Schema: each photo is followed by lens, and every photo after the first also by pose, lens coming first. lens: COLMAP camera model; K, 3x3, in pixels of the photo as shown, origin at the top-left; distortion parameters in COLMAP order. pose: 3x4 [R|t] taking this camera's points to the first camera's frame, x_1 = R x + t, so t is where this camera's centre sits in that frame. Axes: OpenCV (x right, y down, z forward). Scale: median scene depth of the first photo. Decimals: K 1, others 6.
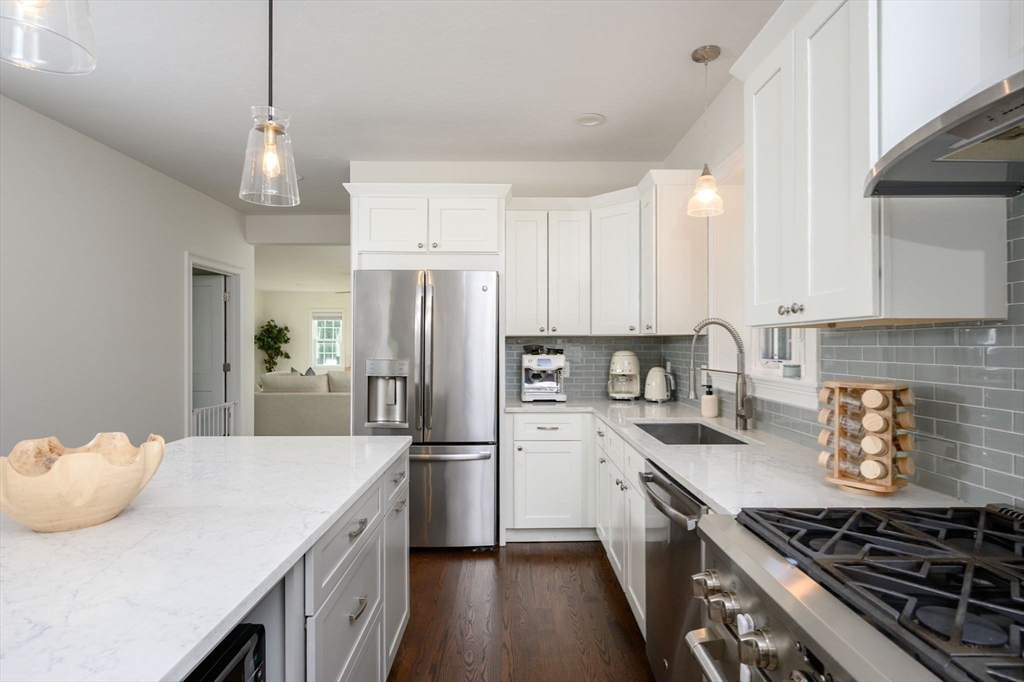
lens RADIAL K [[521.7, 0, 518.5], [0, 521.7, 346.4], [0, 0, 1]] dist [-0.005769, -0.000043]
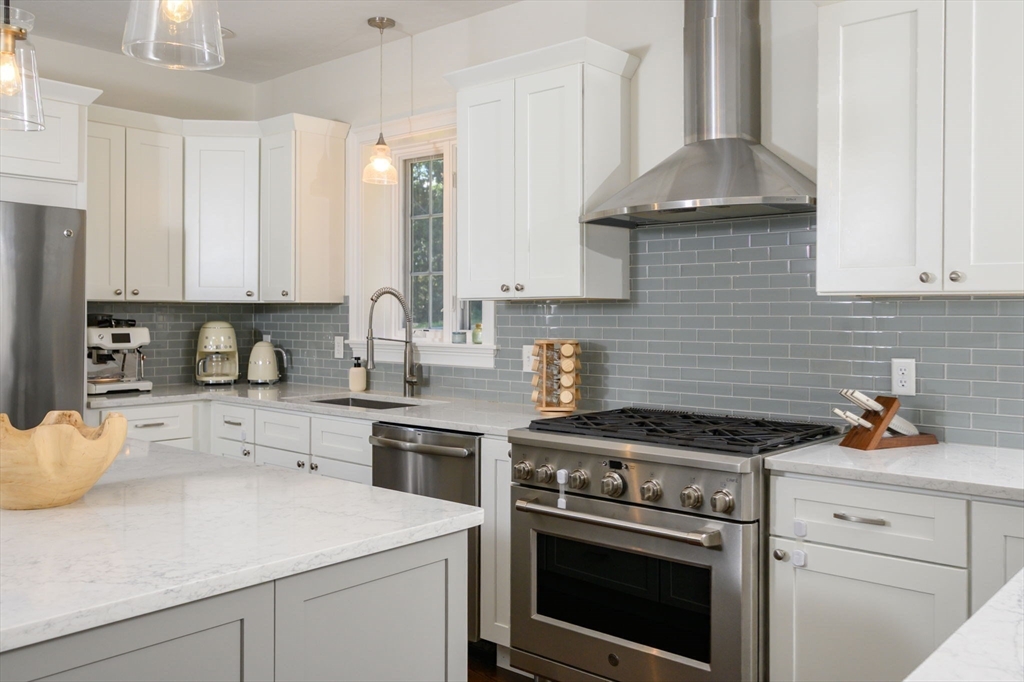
lens RADIAL K [[857.3, 0, 552.8], [0, 857.3, 313.8], [0, 0, 1]] dist [0.002238, -0.012170]
pose [[0.650039, 0.003126, 0.759894, -0.486268], [0.000269, 0.999991, -0.004343, 0.002491], [-0.759900, 0.003028, 0.650032, -0.230288]]
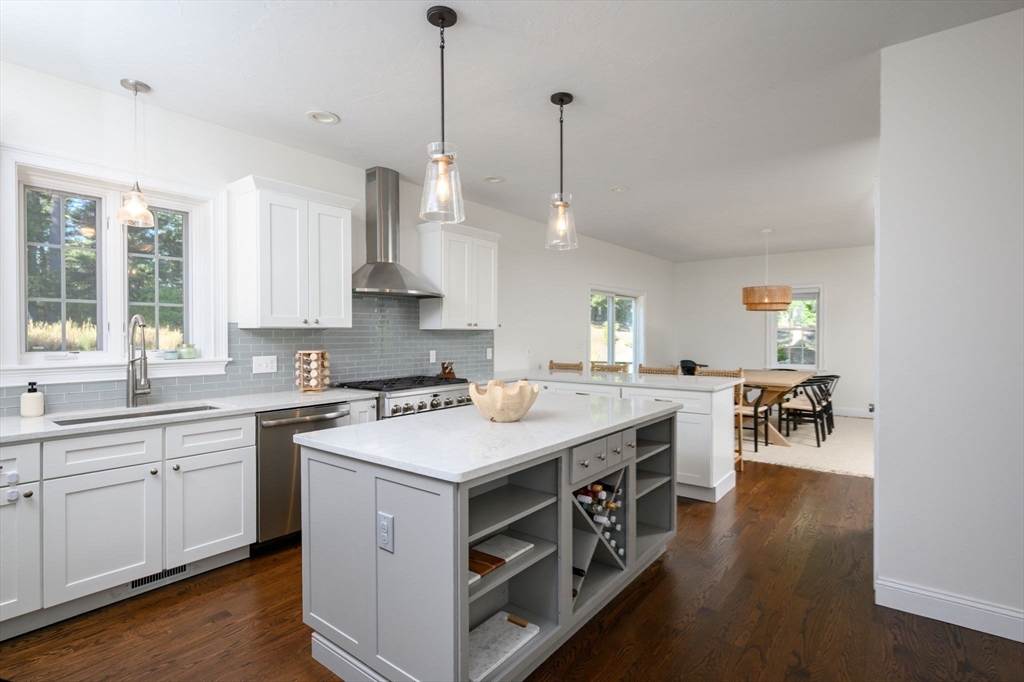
lens RADIAL K [[521.7, 0, 502.8], [0, 521.7, 339.4], [0, 0, 1]] dist [-0.005769, -0.000043]
pose [[-0.768605, -0.000563, 0.639724, -0.731771], [0.008653, 0.999899, 0.011276, -0.004239], [-0.639665, 0.014202, -0.768522, 0.985614]]
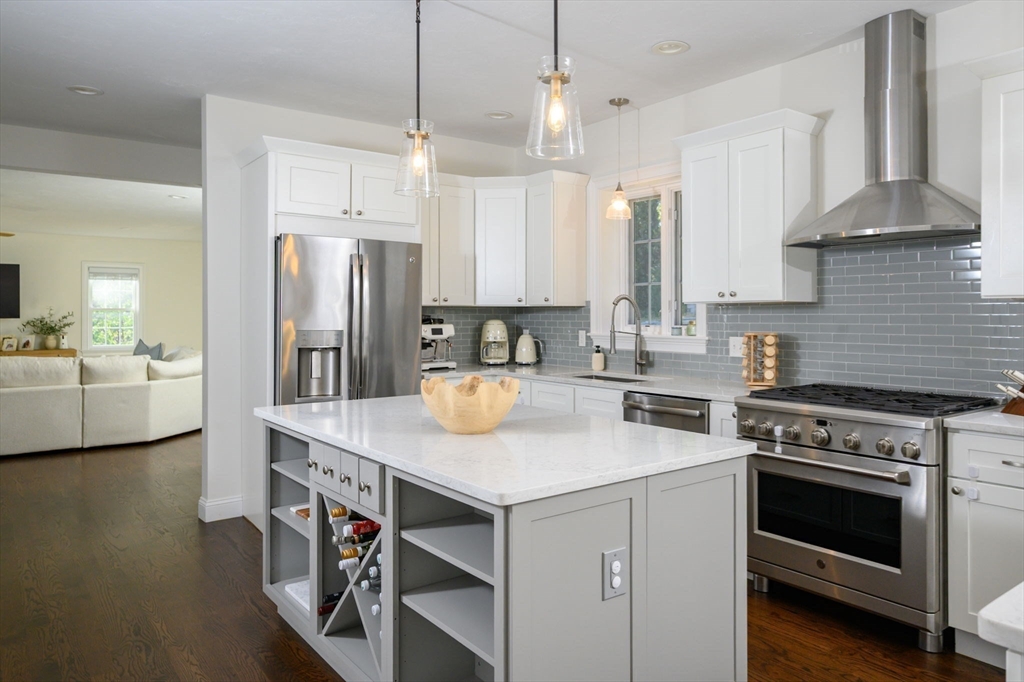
lens RADIAL K [[699.2, 0, 559.4], [0, 699.2, 313.7], [0, 0, 1]] dist [-0.001288, 0.003688]
pose [[0.785661, -0.000187, 0.618657, -0.650996], [0.003883, 0.999982, -0.004629, 0.002686], [-0.618645, 0.006039, 0.785648, -0.251325]]
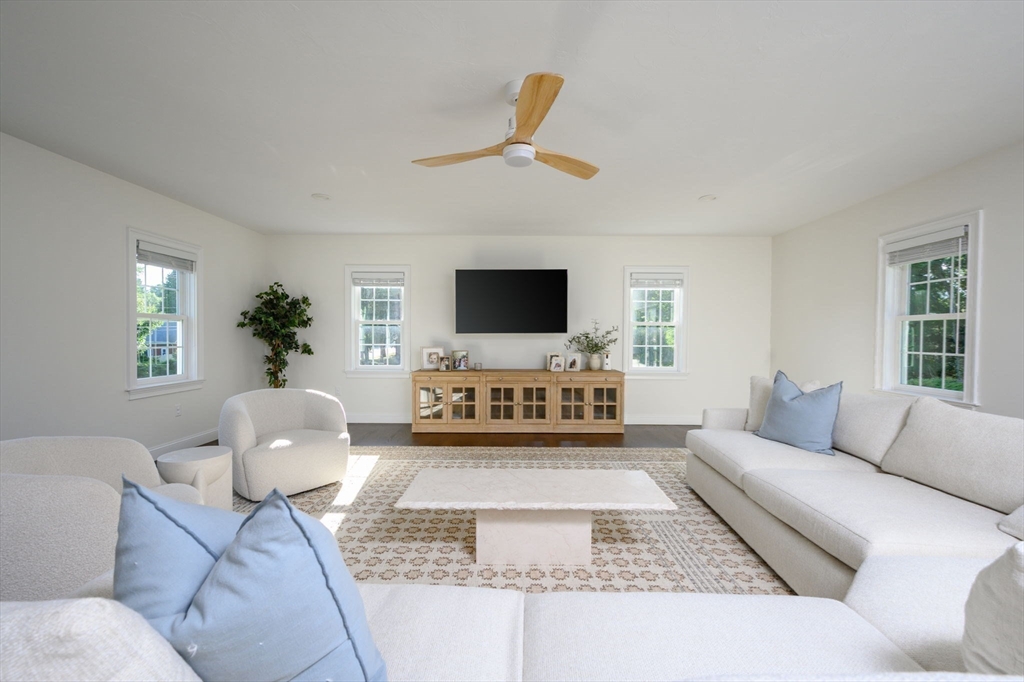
lens RADIAL K [[433.7, 0, 514.7], [0, 433.7, 343.3], [0, 0, 1]] dist [0.010820, 0.000061]
pose [[0.999719, 0.004632, -0.023240, -0.766137], [-0.004365, 0.999924, 0.011514, 0.018964], [0.023292, -0.011409, 0.999664, 1.965681]]
